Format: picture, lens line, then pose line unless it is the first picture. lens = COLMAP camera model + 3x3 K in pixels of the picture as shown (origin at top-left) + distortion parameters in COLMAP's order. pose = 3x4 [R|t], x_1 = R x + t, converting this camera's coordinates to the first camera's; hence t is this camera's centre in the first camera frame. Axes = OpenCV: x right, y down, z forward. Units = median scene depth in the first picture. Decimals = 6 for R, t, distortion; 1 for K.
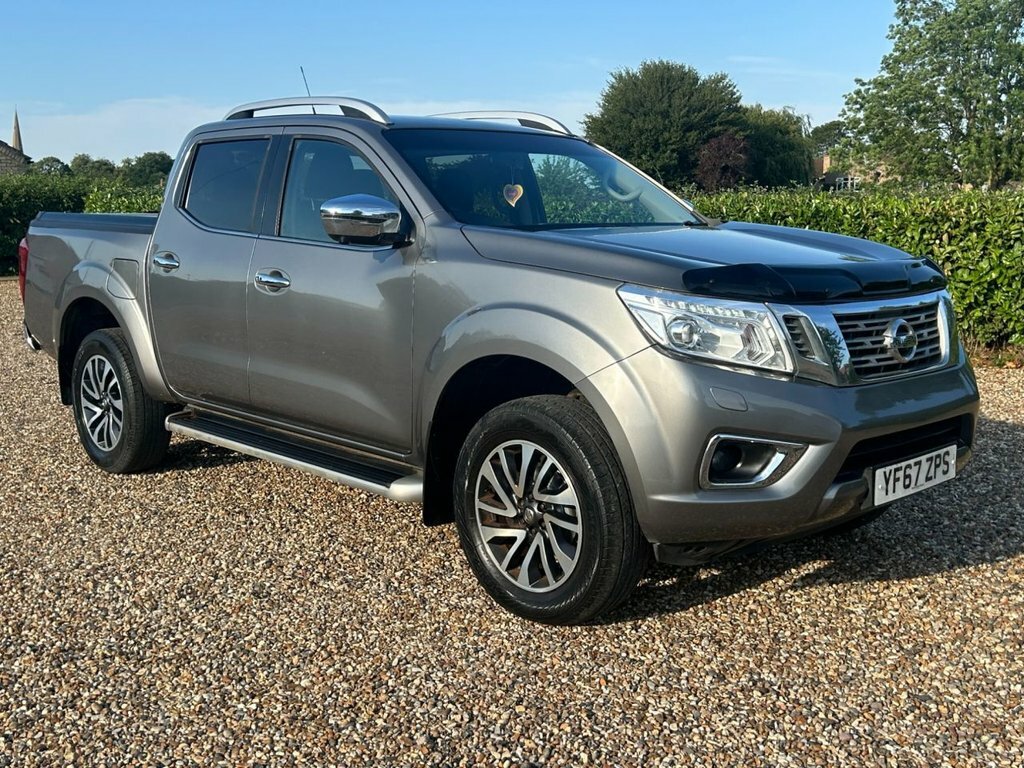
lens RADIAL K [[1137.1, 0, 520.6], [0, 1137.1, 374.8], [0, 0, 1]] dist [0.062619, 0.000000]
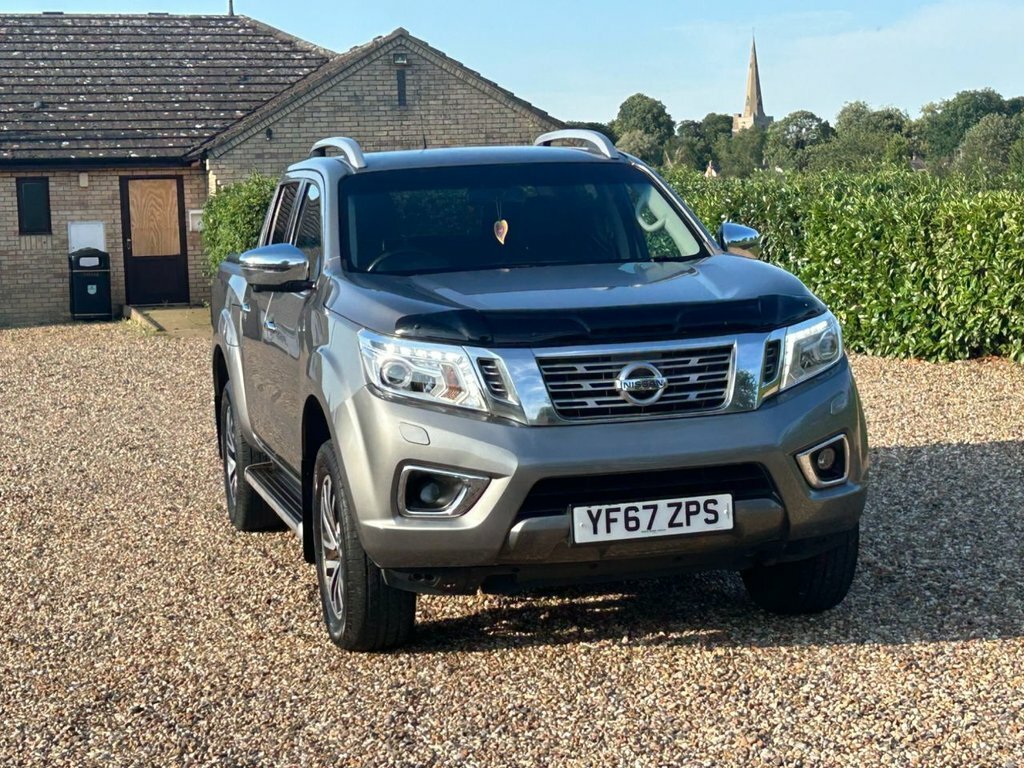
lens RADIAL K [[2077.7, 0, 558.9], [0, 2077.7, 429.5], [0, 0, 1]] dist [0.141093, 0.000000]
pose [[0.873235, 0.014473, -0.487084, 1.079843], [-0.027252, 0.999445, -0.019160, 0.043518], [0.486536, 0.030006, 0.873145, -0.574281]]
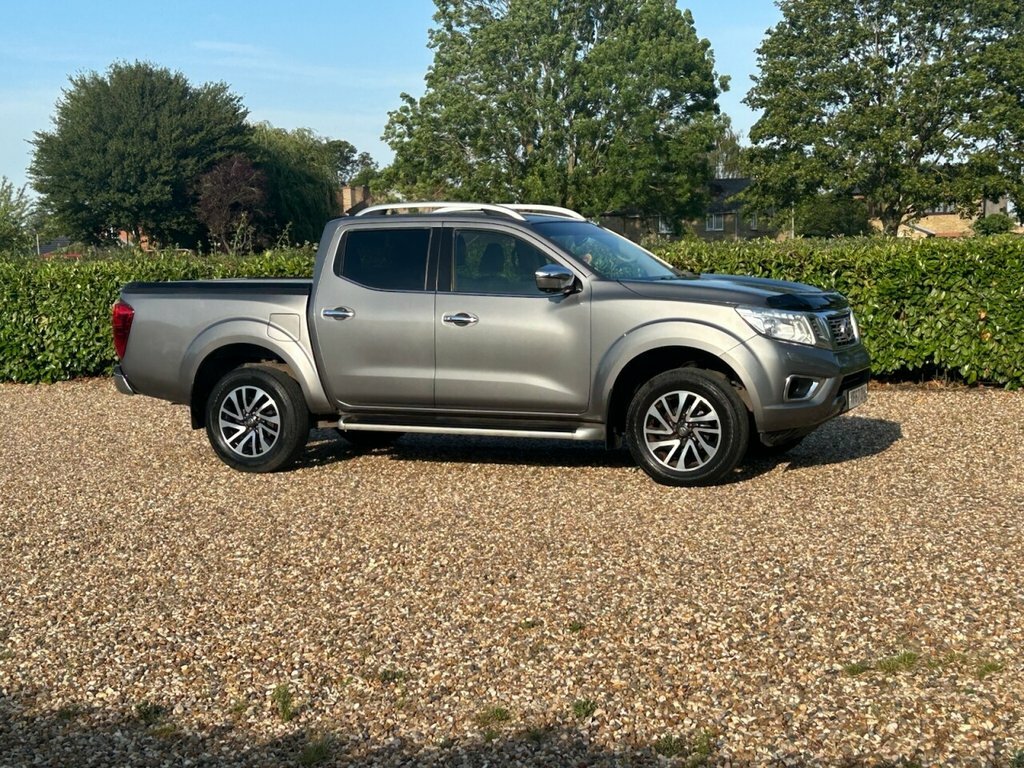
lens RADIAL K [[1610.5, 0, 512.4], [0, 1610.5, 382.8], [0, 0, 1]] dist [0.023761, 0.000000]
pose [[0.927723, -0.053119, 0.369470, -1.179348], [0.077002, 0.995767, -0.050185, 0.148882], [-0.365240, 0.075007, 0.927886, -1.317876]]
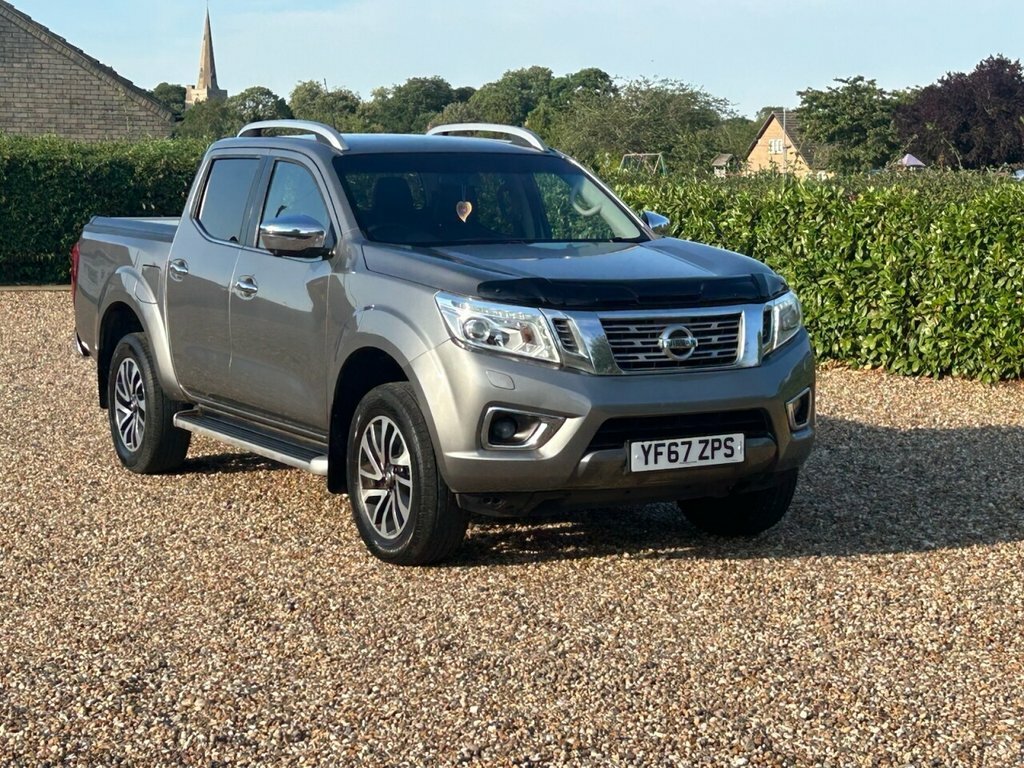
lens RADIAL K [[2077.7, 0, 551.8], [0, 2077.7, 398.3], [0, 0, 1]] dist [0.141093, 0.000000]
pose [[0.969744, 0.027722, -0.242543, 0.695699], [-0.036403, 0.998844, -0.031380, 0.097467], [0.241393, 0.039260, 0.969633, -1.109611]]
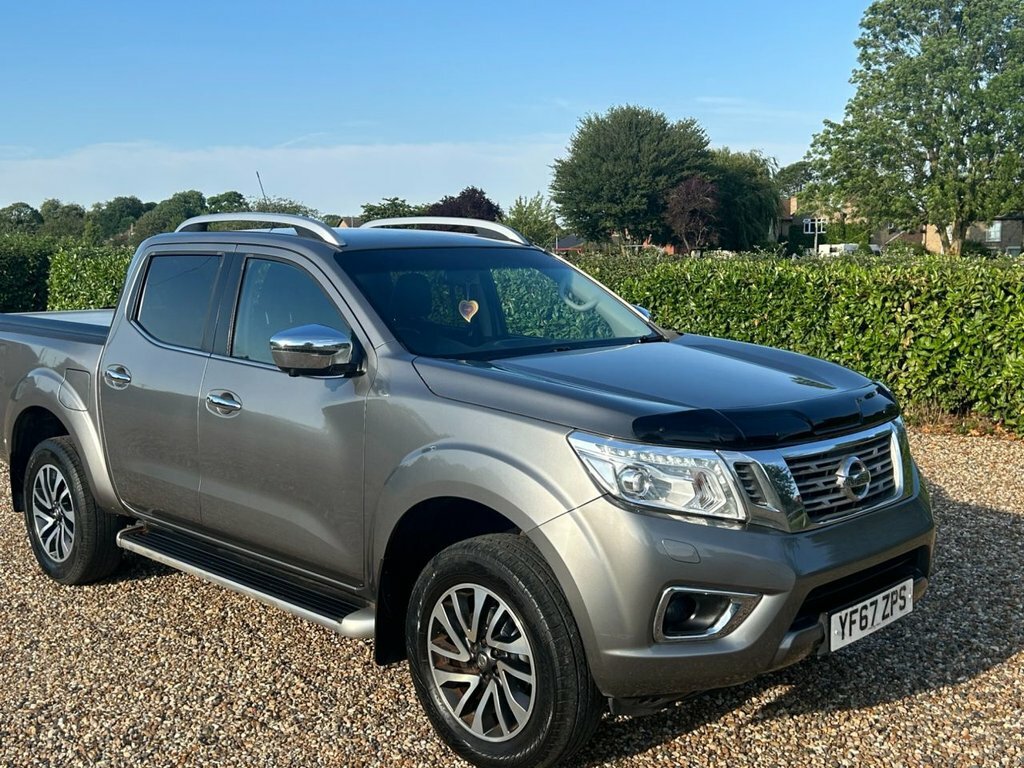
lens RADIAL K [[1137.1, 0, 517.5], [0, 1137.1, 378.9], [0, 0, 1]] dist [0.062619, 0.000000]
pose [[0.999727, -0.011531, 0.020306, 0.019481], [0.012150, 0.999456, -0.030653, -0.084189], [-0.019941, 0.030892, 0.999324, 0.009169]]
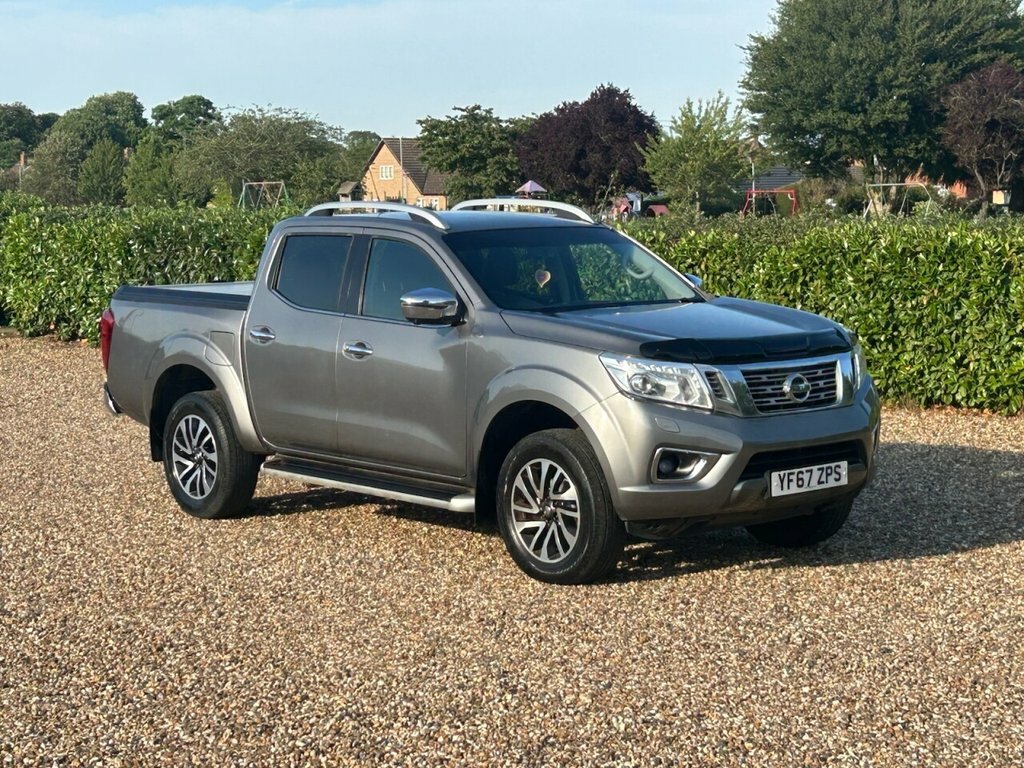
lens RADIAL K [[2077.7, 0, 509.0], [0, 2077.7, 410.9], [0, 0, 1]] dist [0.141093, 0.000000]
pose [[0.997524, -0.011064, -0.069448, 0.138614], [0.008373, 0.999208, -0.038910, 0.094581], [0.069823, 0.038232, 0.996826, -1.594628]]
